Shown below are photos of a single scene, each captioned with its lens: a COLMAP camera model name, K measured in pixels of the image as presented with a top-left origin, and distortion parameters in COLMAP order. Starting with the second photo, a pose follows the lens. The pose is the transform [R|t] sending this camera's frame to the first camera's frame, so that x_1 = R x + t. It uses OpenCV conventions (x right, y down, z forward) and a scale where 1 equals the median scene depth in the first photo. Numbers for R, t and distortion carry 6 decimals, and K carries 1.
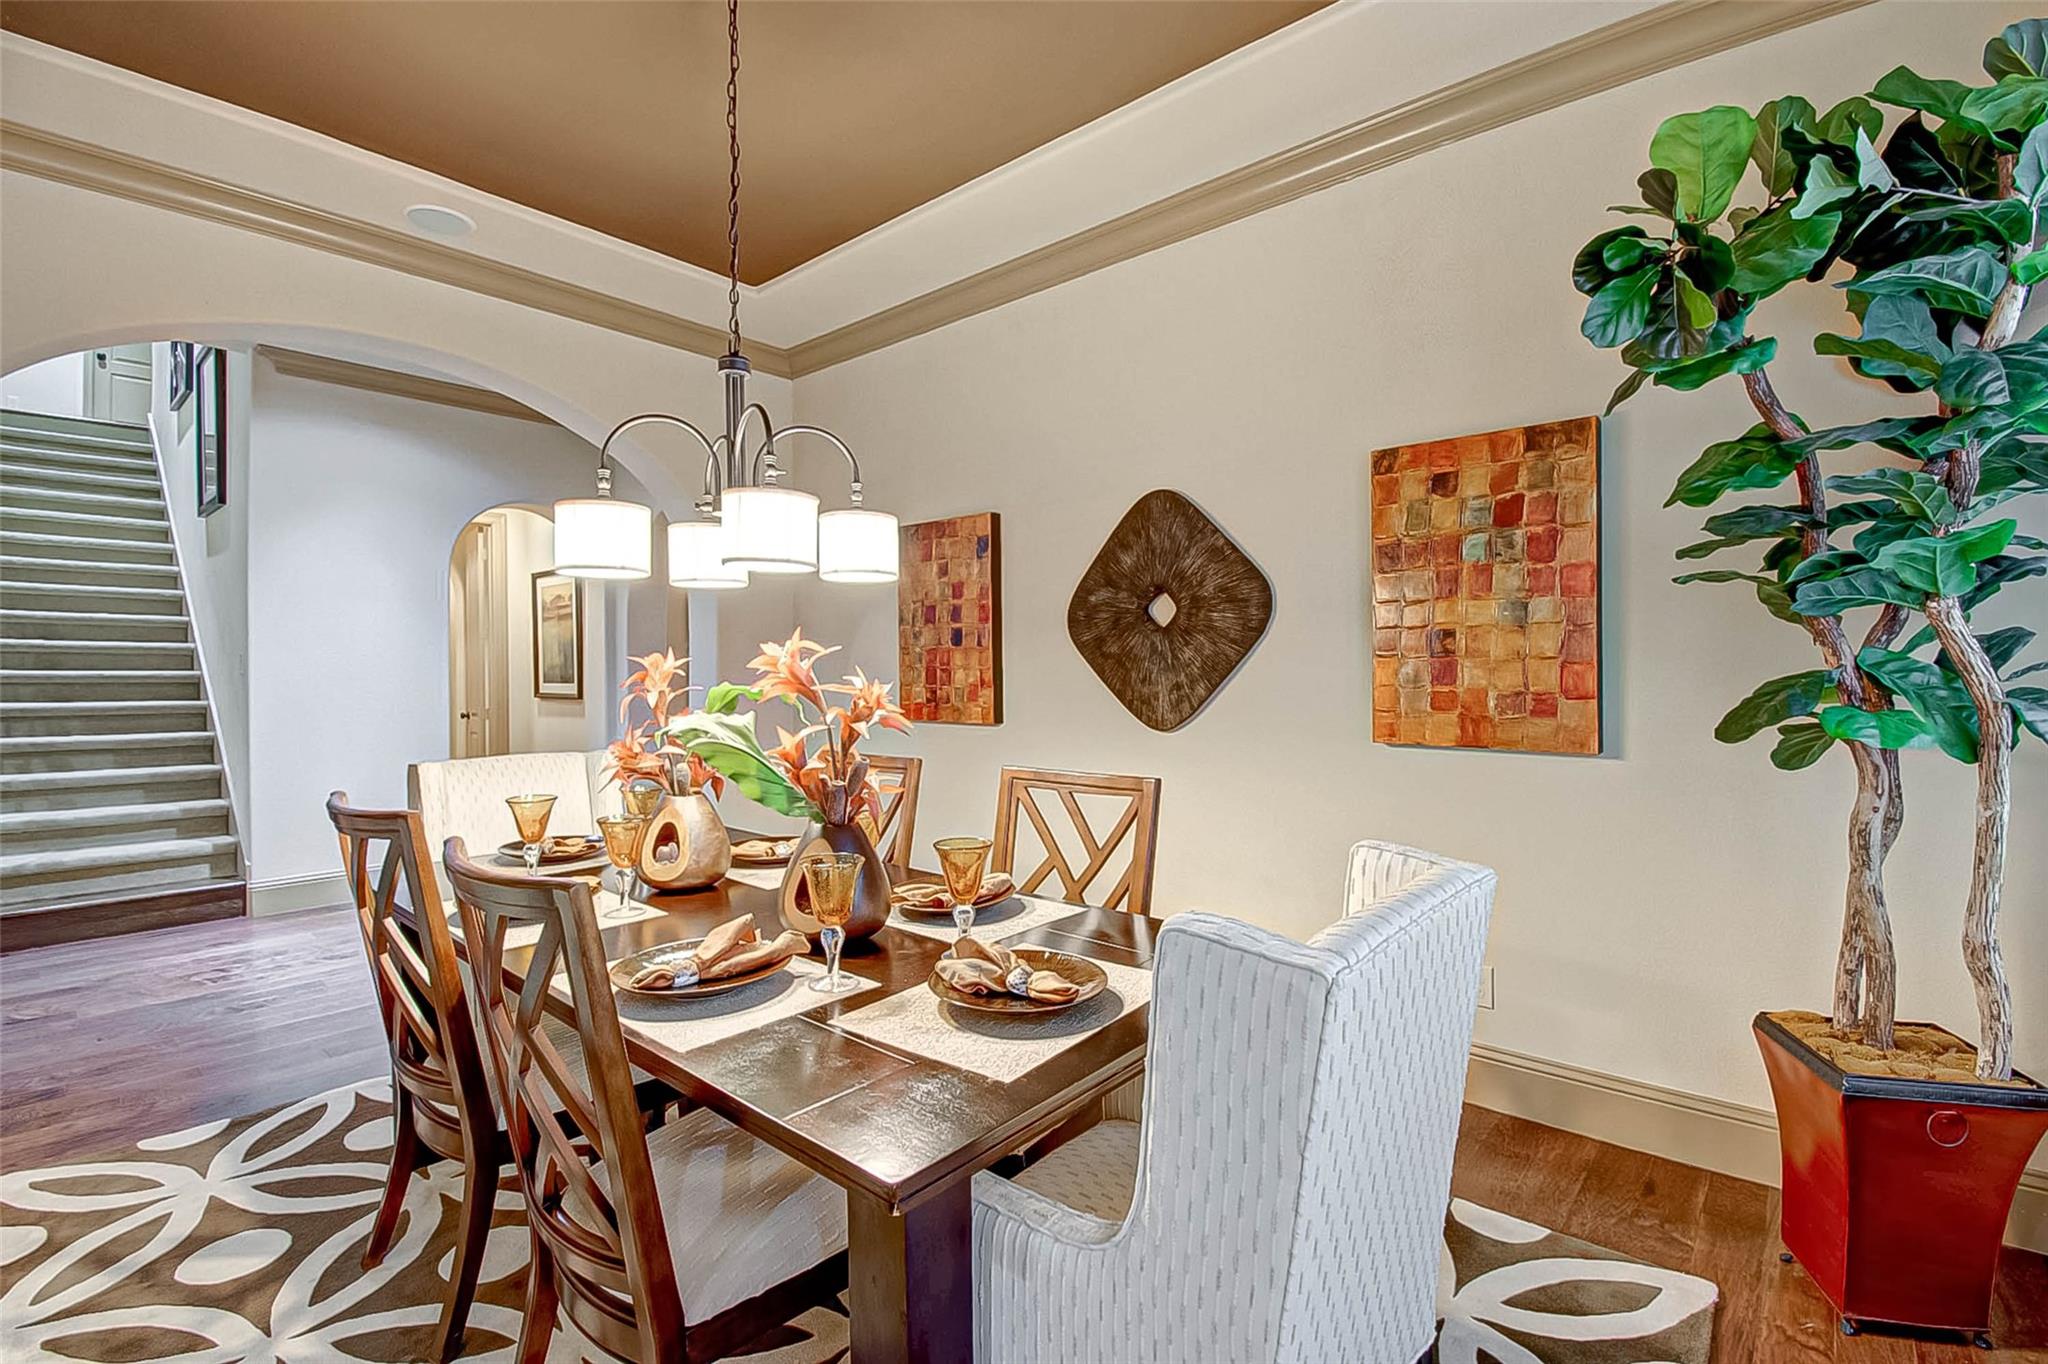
lens RADIAL K [[913.0, 0, 1016.5], [0, 913.0, 685.0], [0, 0, 1]] dist [-0.016011, -0.004302]
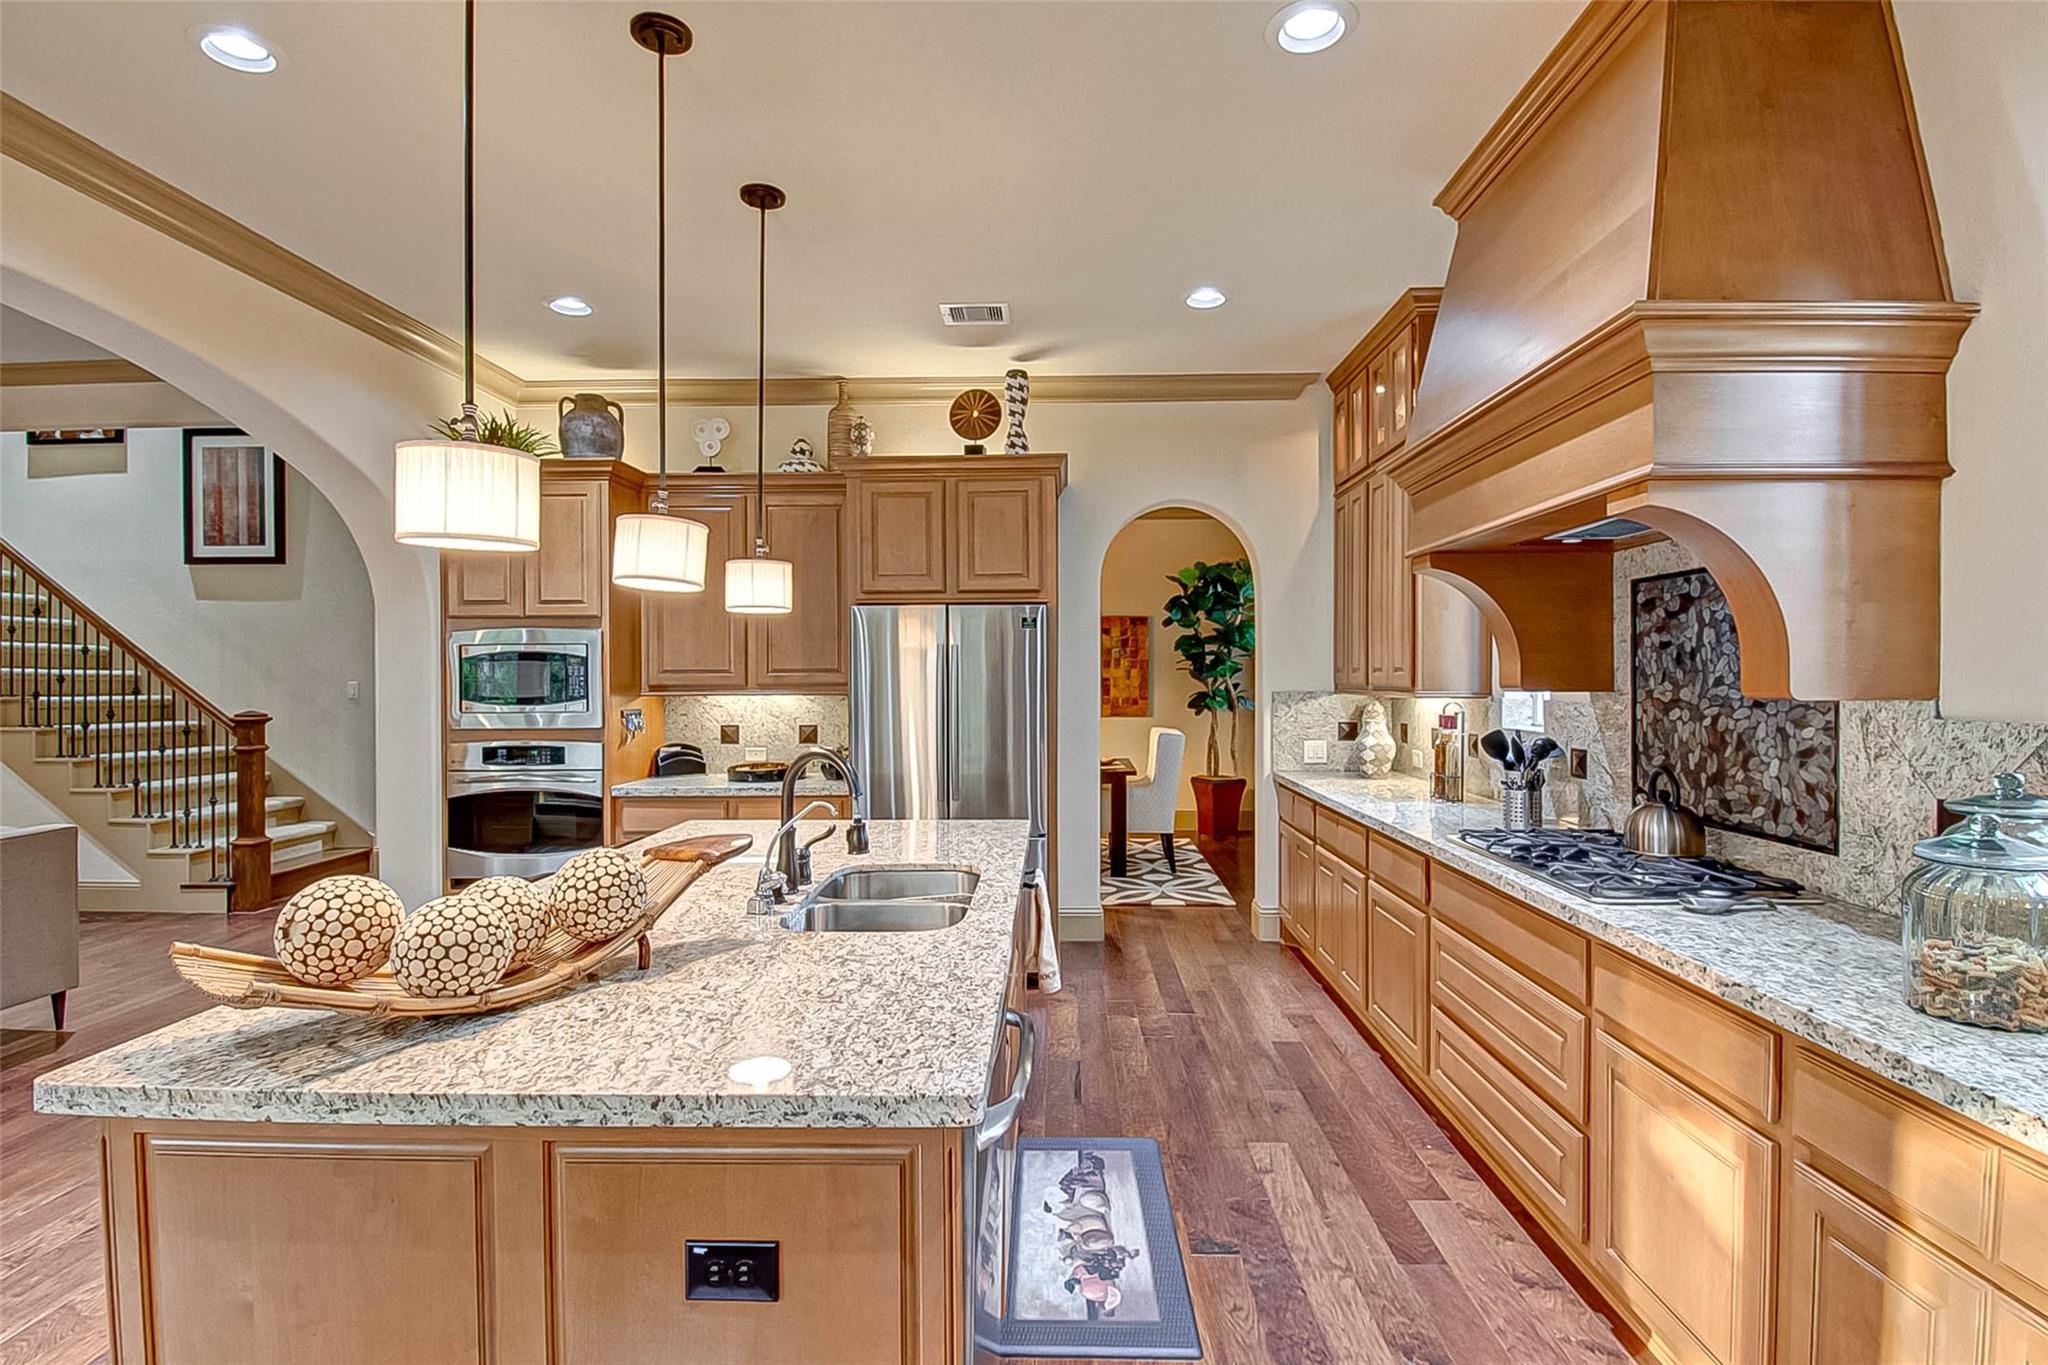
lens RADIAL K [[992.1, 0, 1016.0], [0, 992.1, 692.6], [0, 0, 1]] dist [-0.005651, -0.002134]
pose [[0.792710, -0.009203, 0.609530, -4.438519], [0.012371, 0.999923, -0.000992, -0.029414], [-0.609473, 0.008327, 0.792763, -3.616029]]
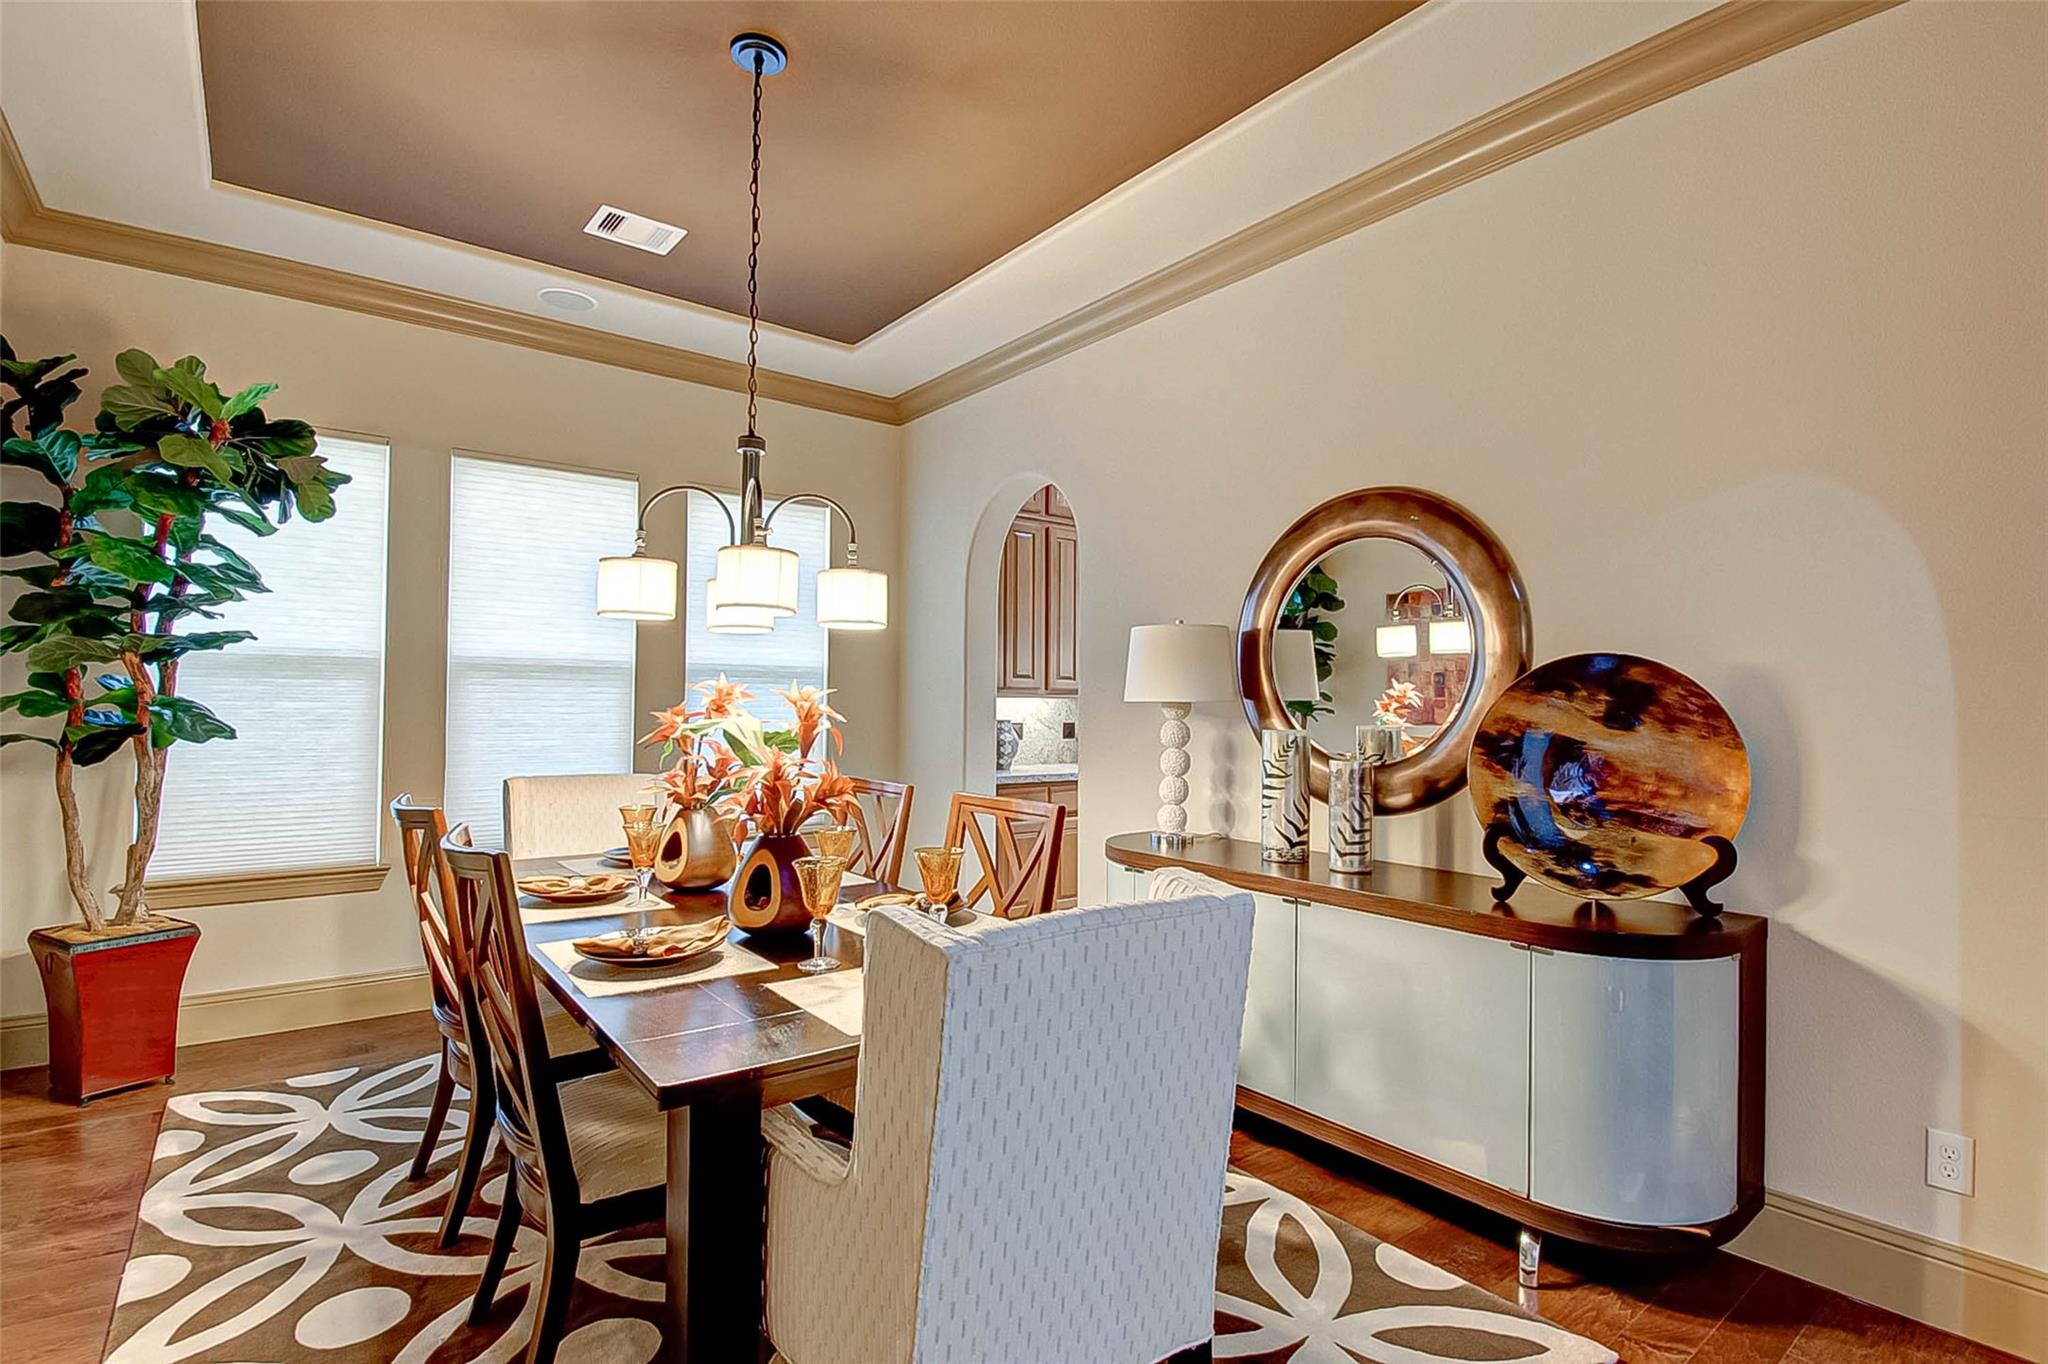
lens RADIAL K [[992.1, 0, 1024.4], [0, 992.1, 694.3], [0, 0, 1]] dist [-0.005651, -0.002134]
pose [[0.980643, 0.011064, -0.195490, 0.256371], [-0.016053, 0.999584, -0.023951, -0.006968], [0.195144, 0.026626, 0.980413, -0.148427]]
